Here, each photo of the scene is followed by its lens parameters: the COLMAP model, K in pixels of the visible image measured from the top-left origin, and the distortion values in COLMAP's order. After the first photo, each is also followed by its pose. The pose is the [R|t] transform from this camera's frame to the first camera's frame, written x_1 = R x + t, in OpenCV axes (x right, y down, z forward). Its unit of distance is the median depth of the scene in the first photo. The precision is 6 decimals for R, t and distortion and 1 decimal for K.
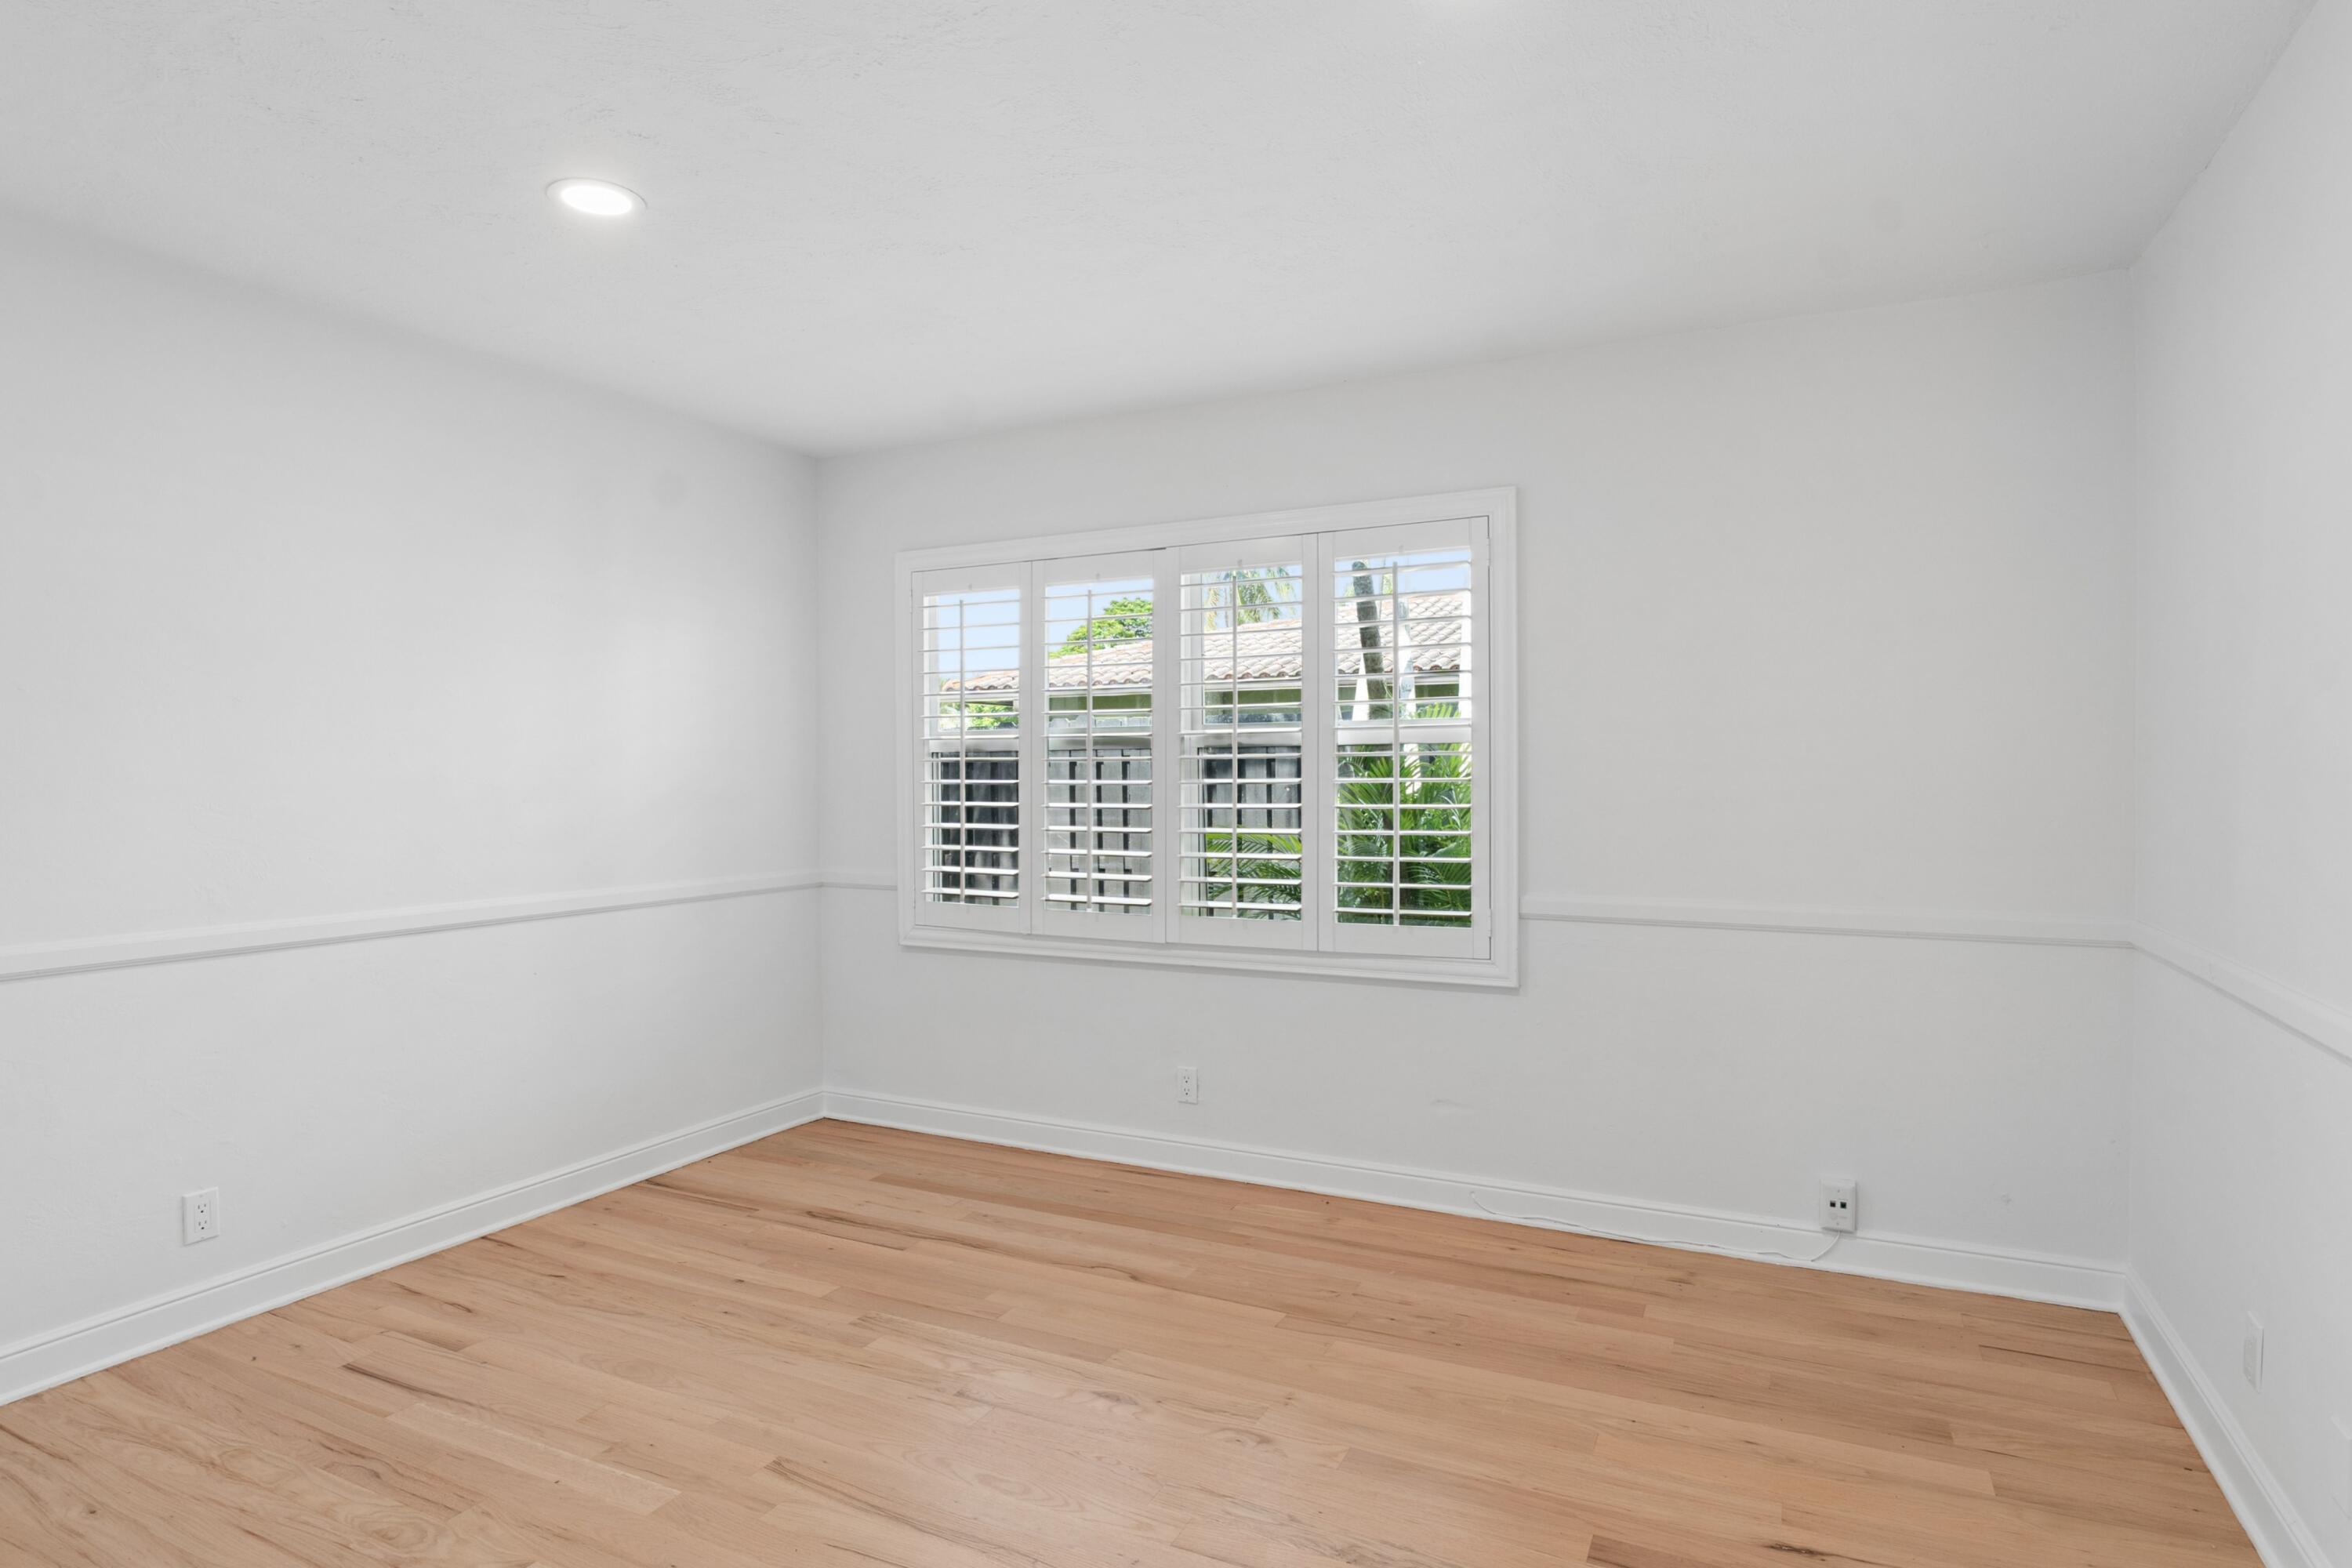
lens RADIAL K [[1253.0, 0, 1184.9], [0, 1253.0, 771.7], [0, 0, 1]] dist [-0.029870, 0.002403]
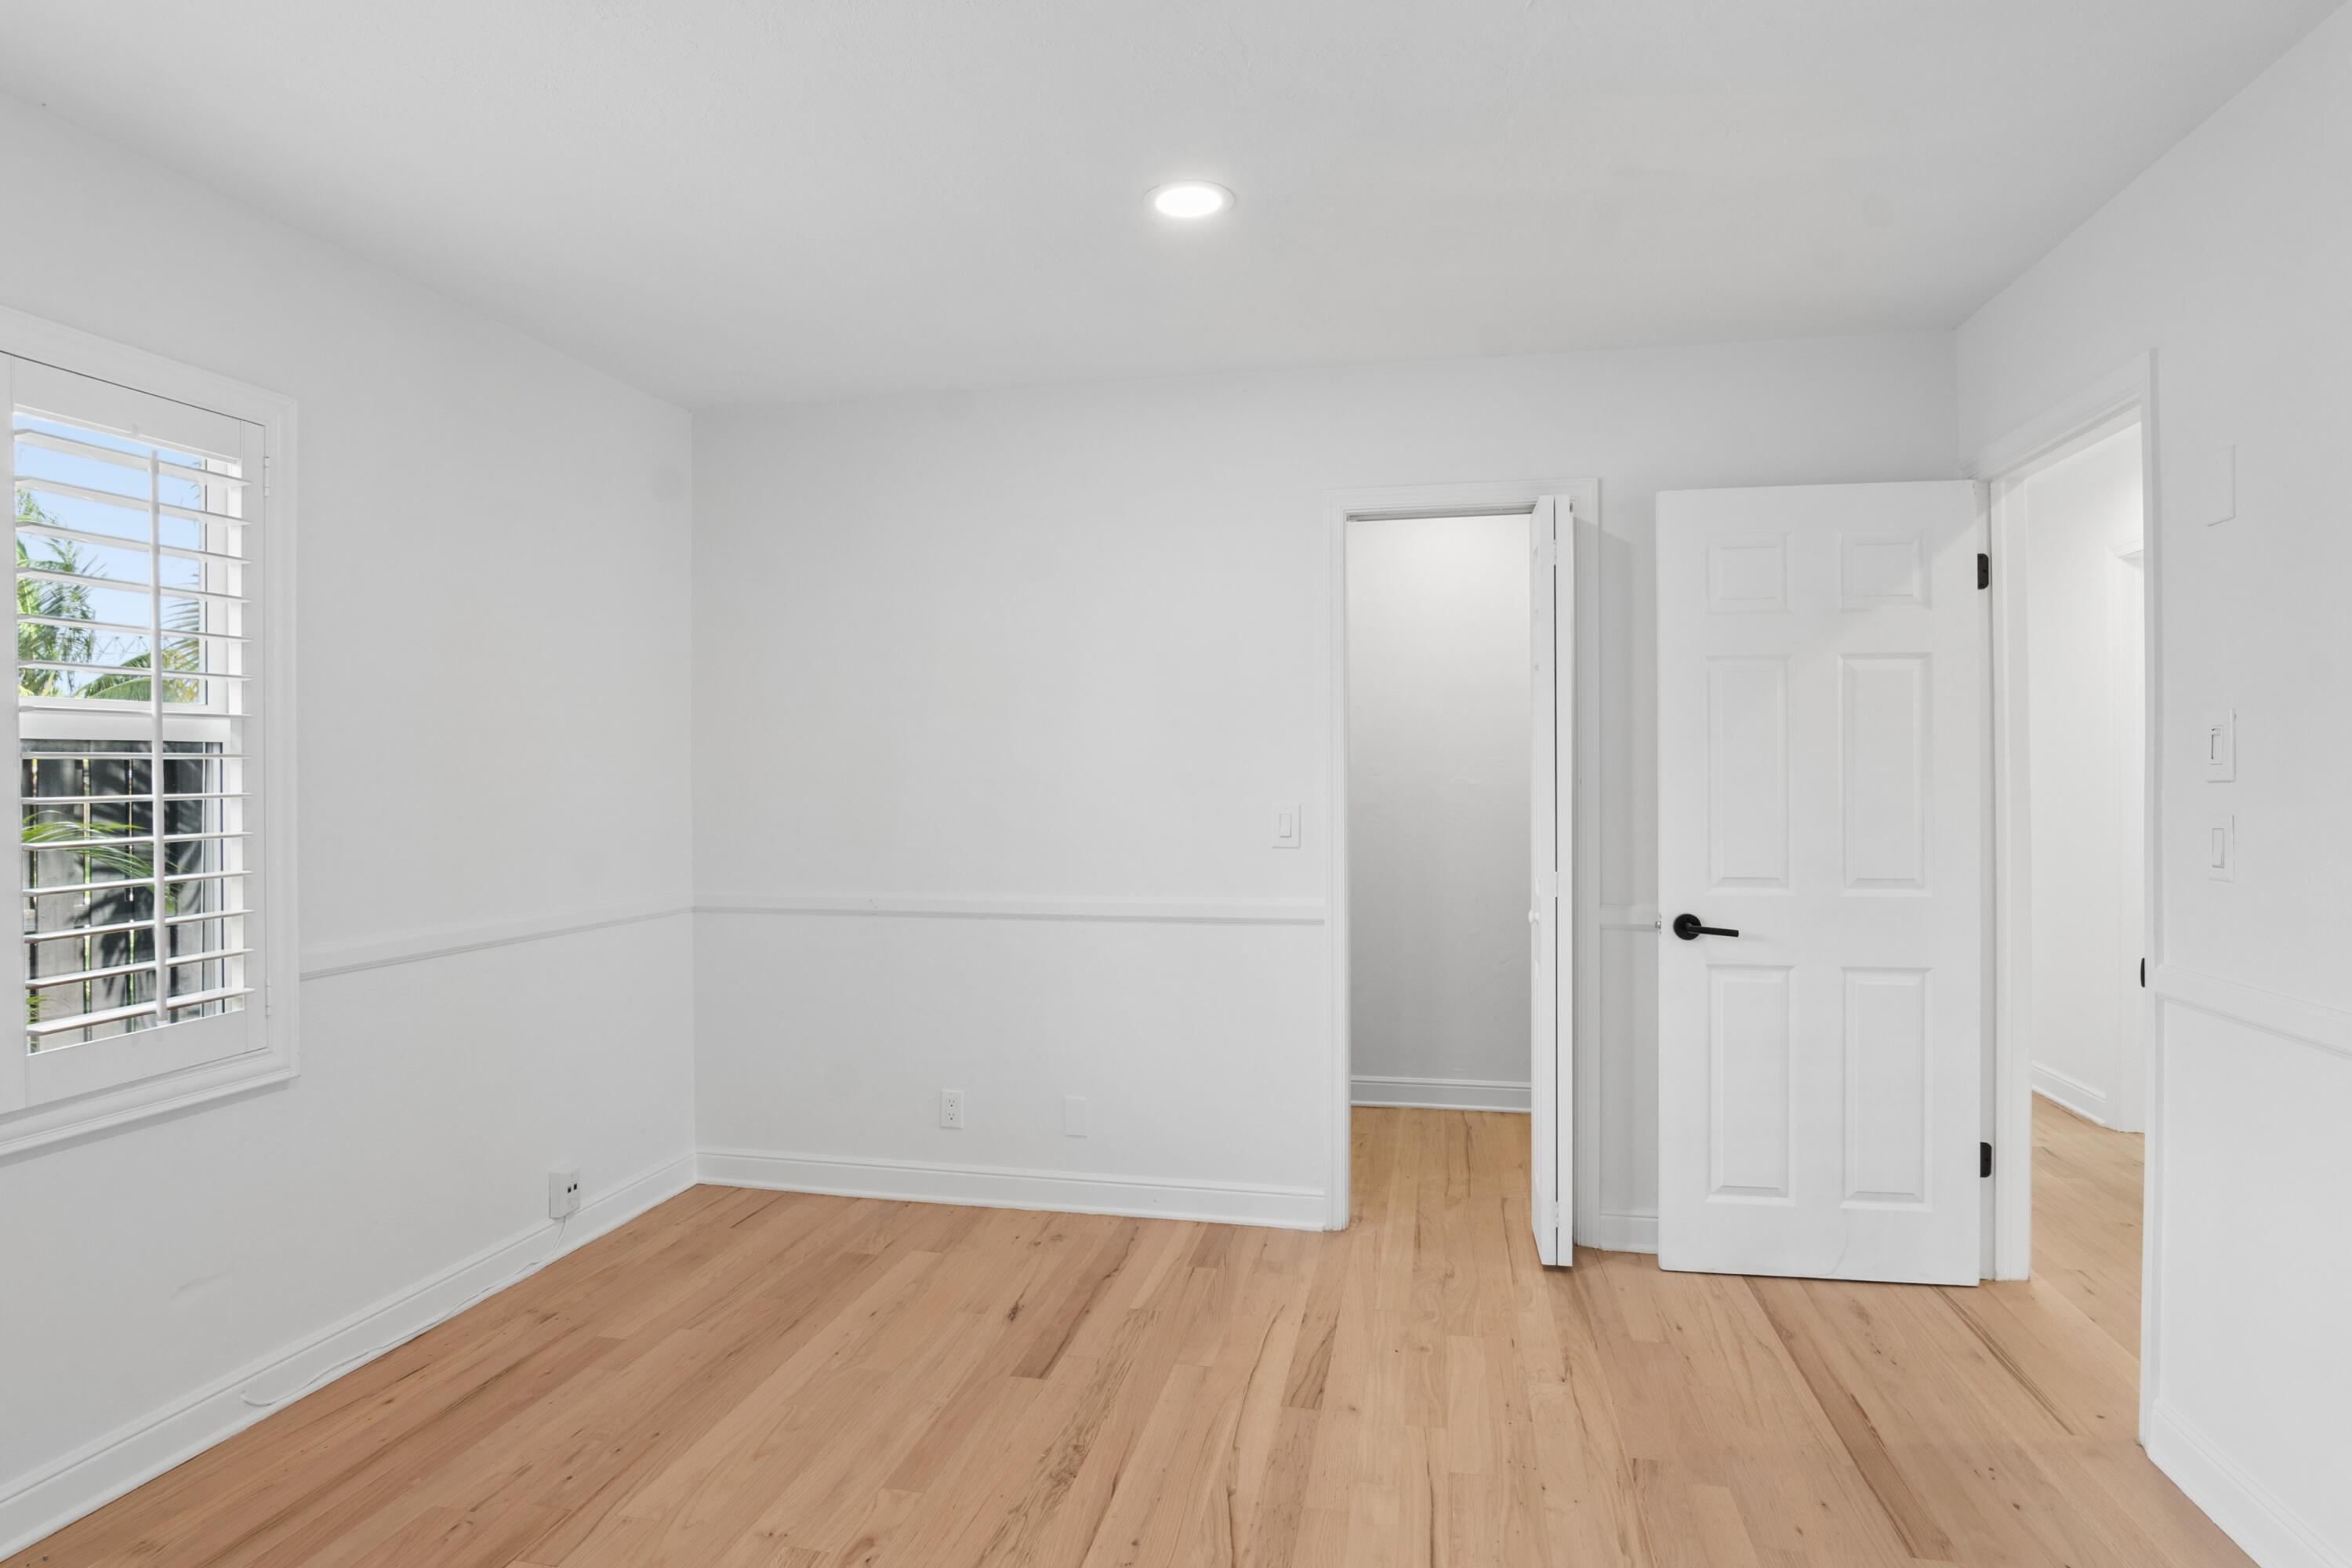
lens RADIAL K [[1253.0, 0, 1184.9], [0, 1253.0, 771.7], [0, 0, 1]] dist [-0.029870, 0.002403]
pose [[-0.262983, 0.005778, 0.964783, -0.699234], [-0.000786, 0.999980, -0.006203, -0.004277], [-0.964800, -0.002390, -0.262974, 0.835884]]
